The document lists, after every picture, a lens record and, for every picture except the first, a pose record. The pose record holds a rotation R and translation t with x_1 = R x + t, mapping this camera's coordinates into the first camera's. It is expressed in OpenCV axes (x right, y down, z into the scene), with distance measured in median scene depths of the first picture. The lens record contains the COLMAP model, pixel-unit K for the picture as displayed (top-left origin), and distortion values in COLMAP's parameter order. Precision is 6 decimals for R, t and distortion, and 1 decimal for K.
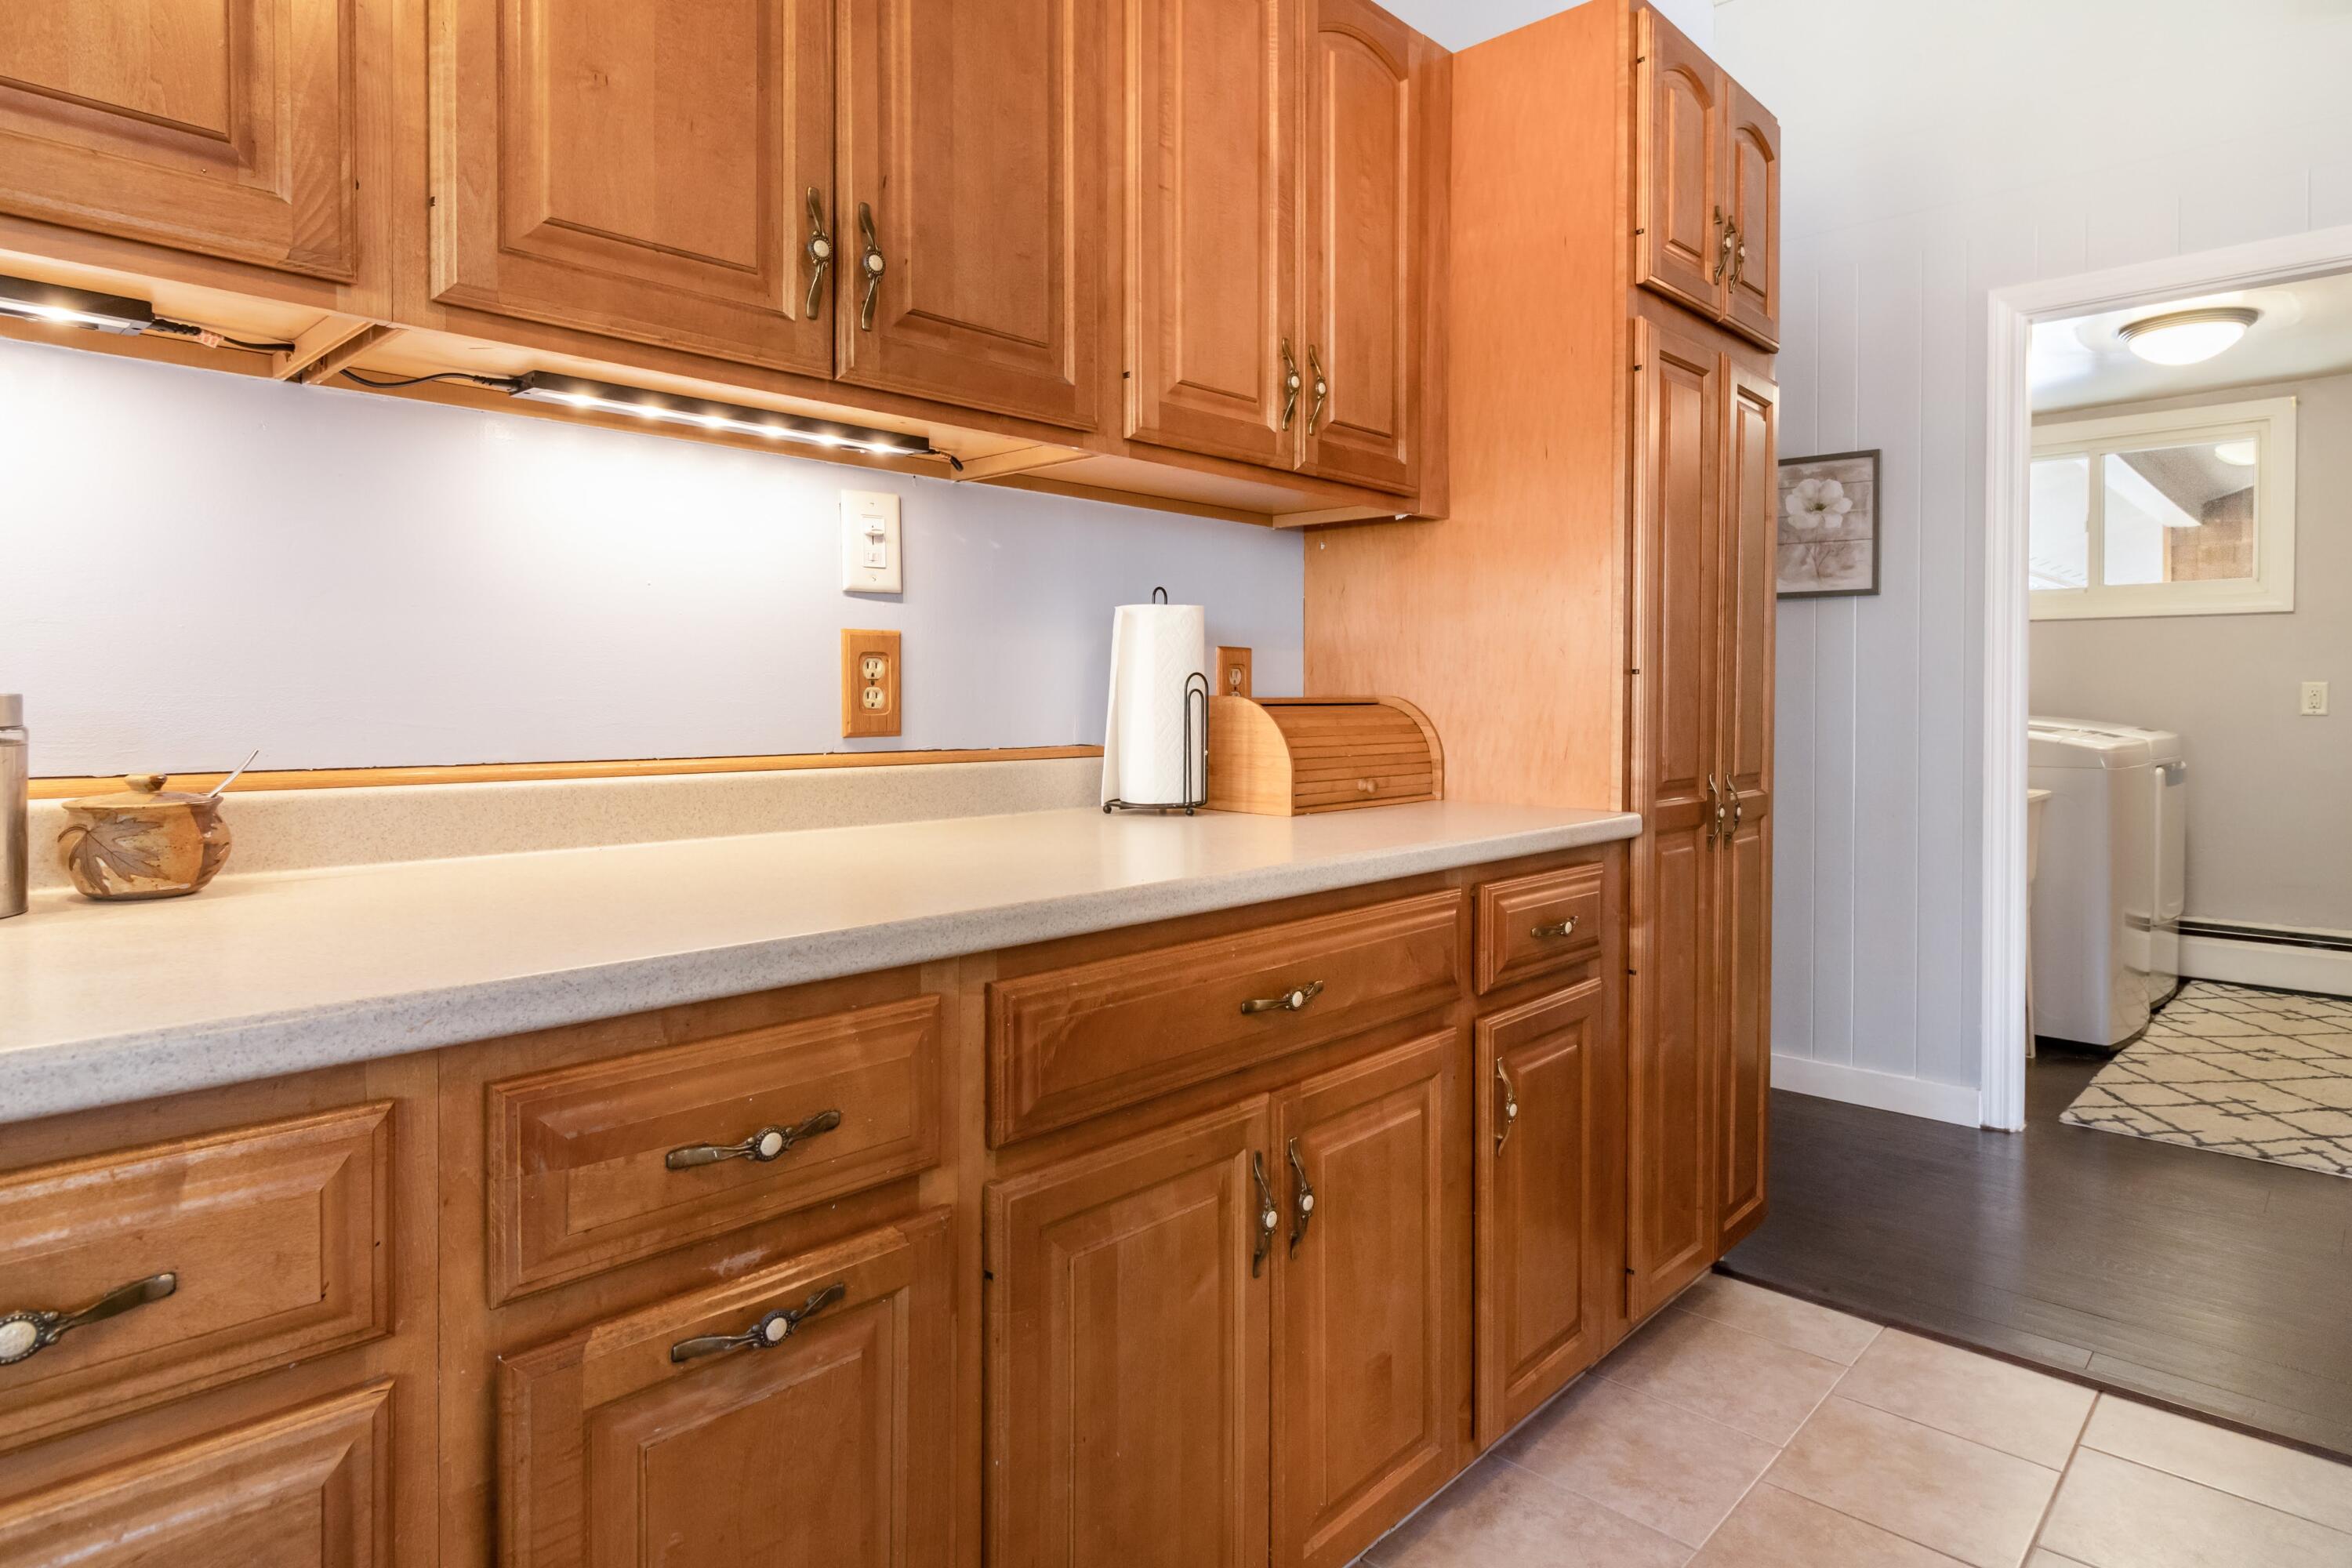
lens RADIAL K [[1291.0, 0, 1181.2], [0, 1291.0, 718.6], [0, 0, 1]] dist [-0.001442, -0.000182]
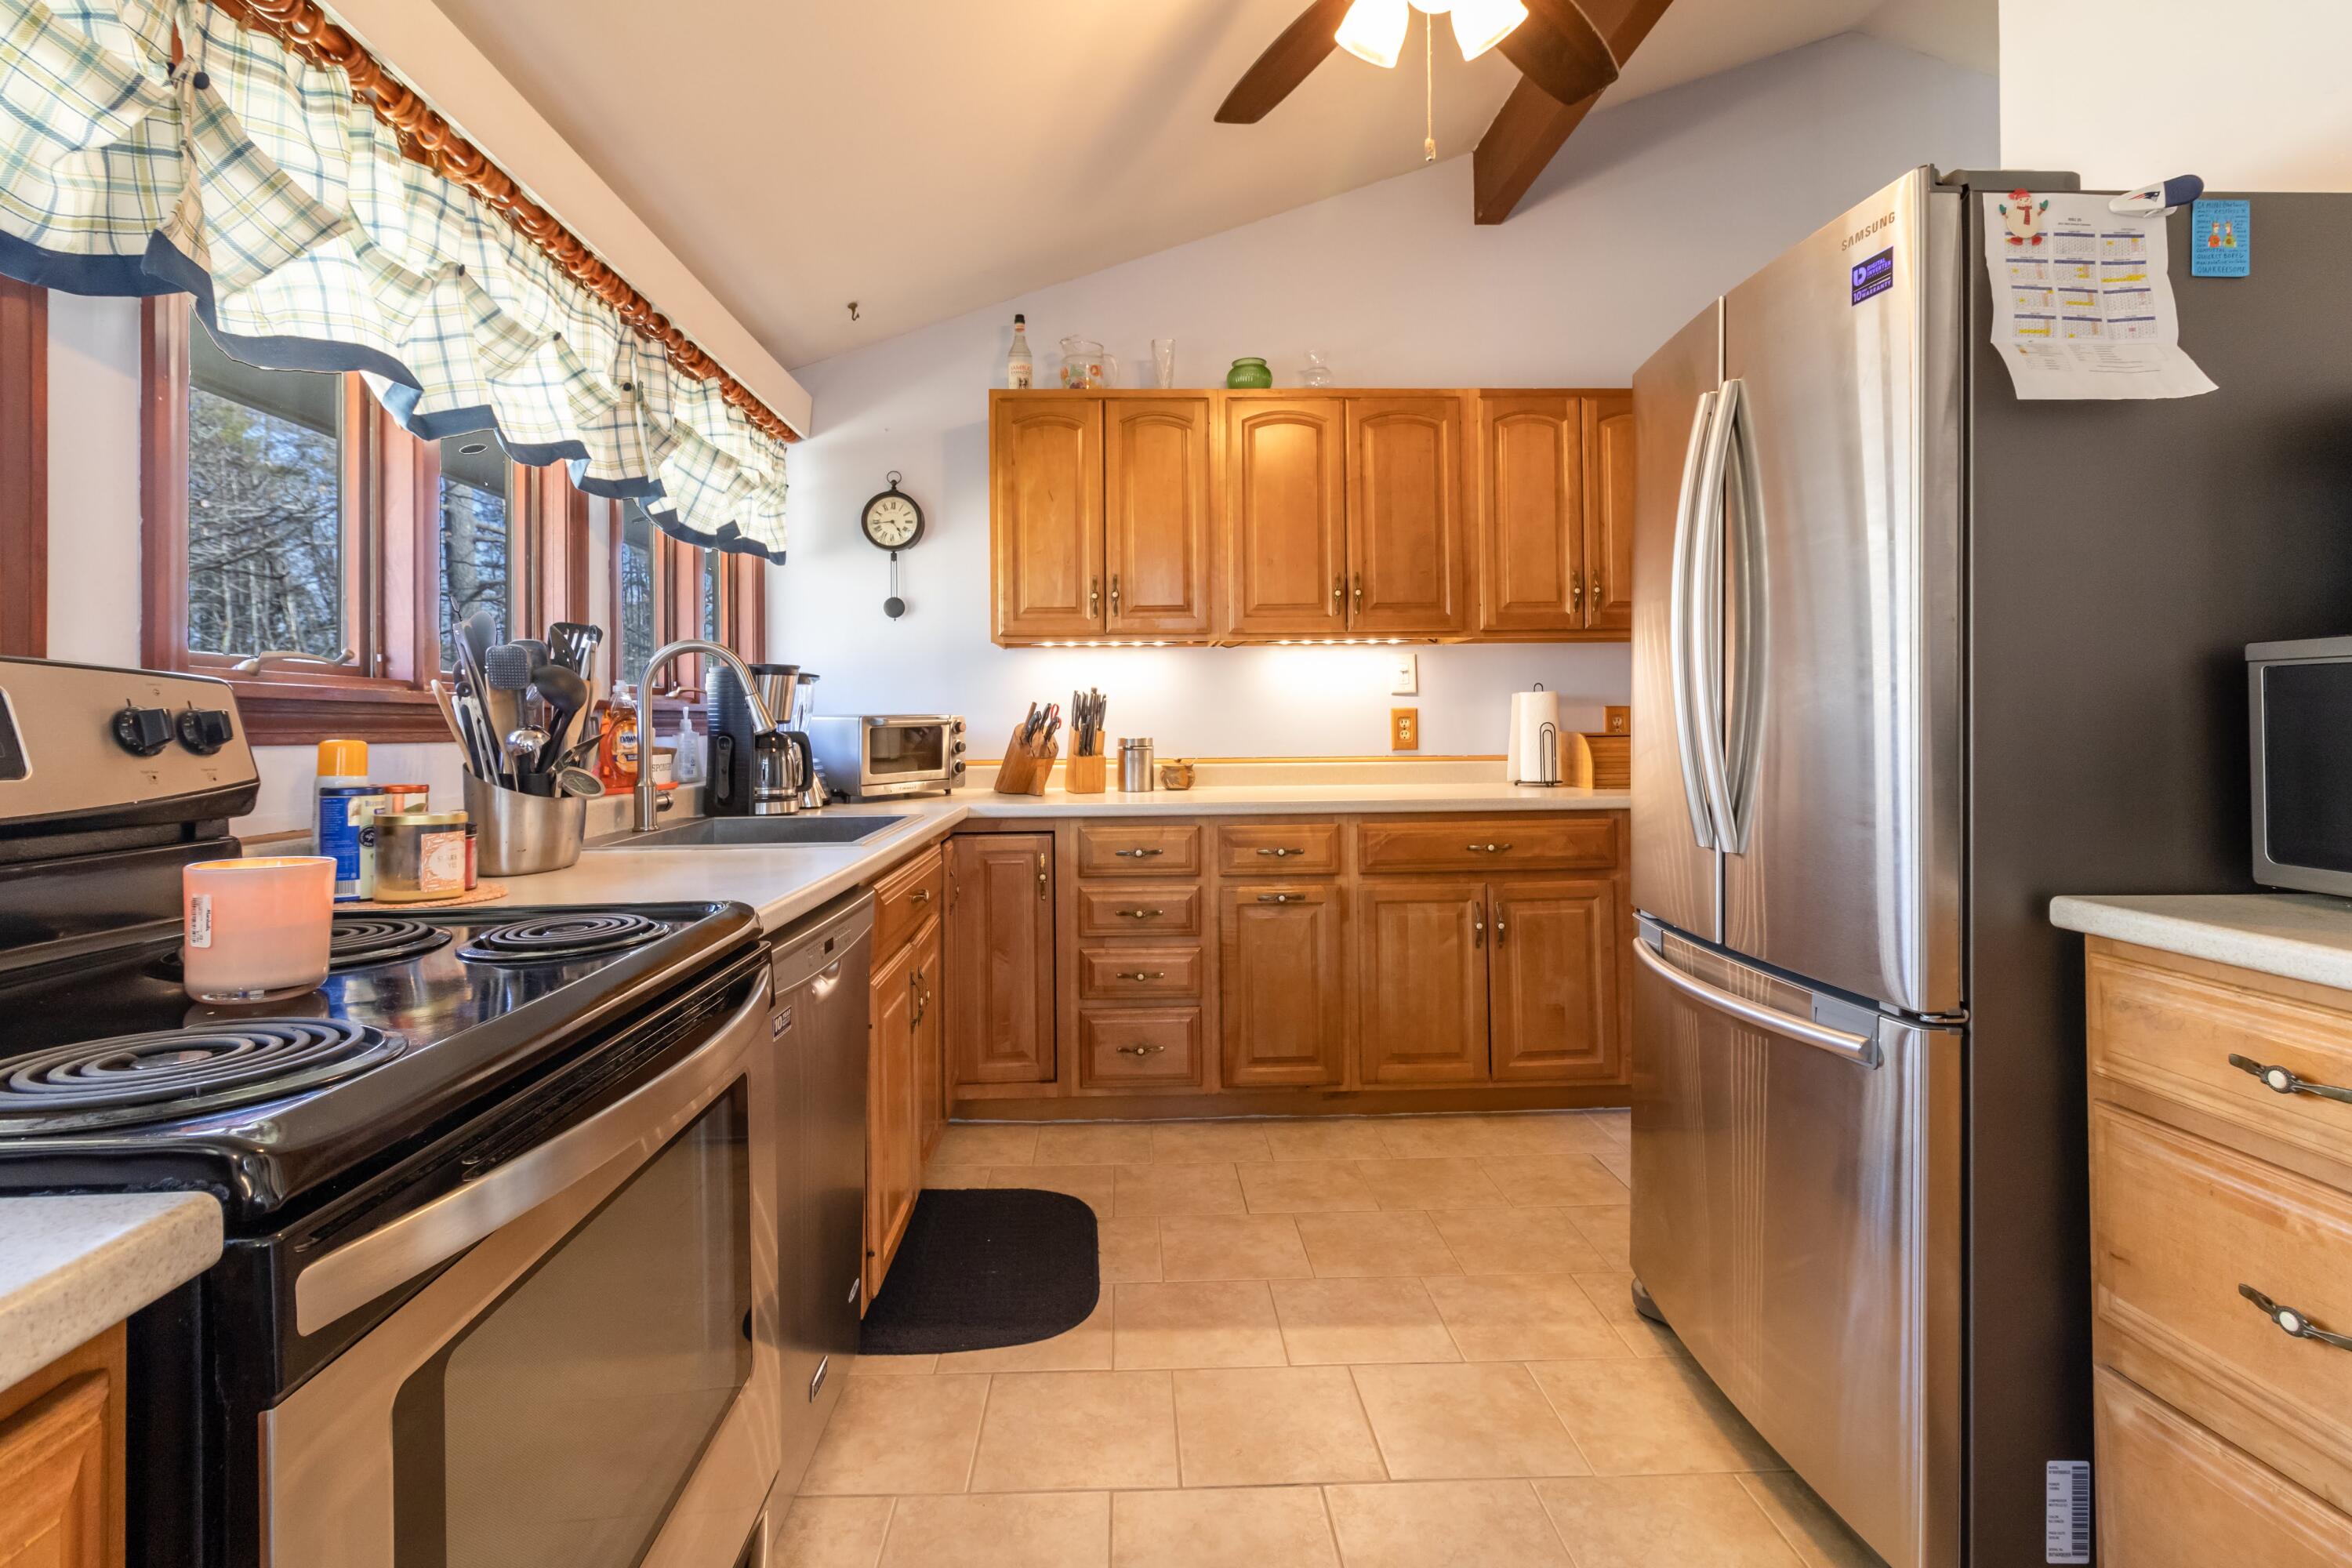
lens RADIAL K [[1089.8, 0, 1172.4], [0, 1089.8, 735.3], [0, 0, 1]] dist [0.000072, -0.000005]
pose [[0.708348, -0.003564, -0.705855, 1.245975], [0.001664, 0.999993, -0.003380, -0.011447], [0.705862, 0.001220, 0.708349, -1.104812]]
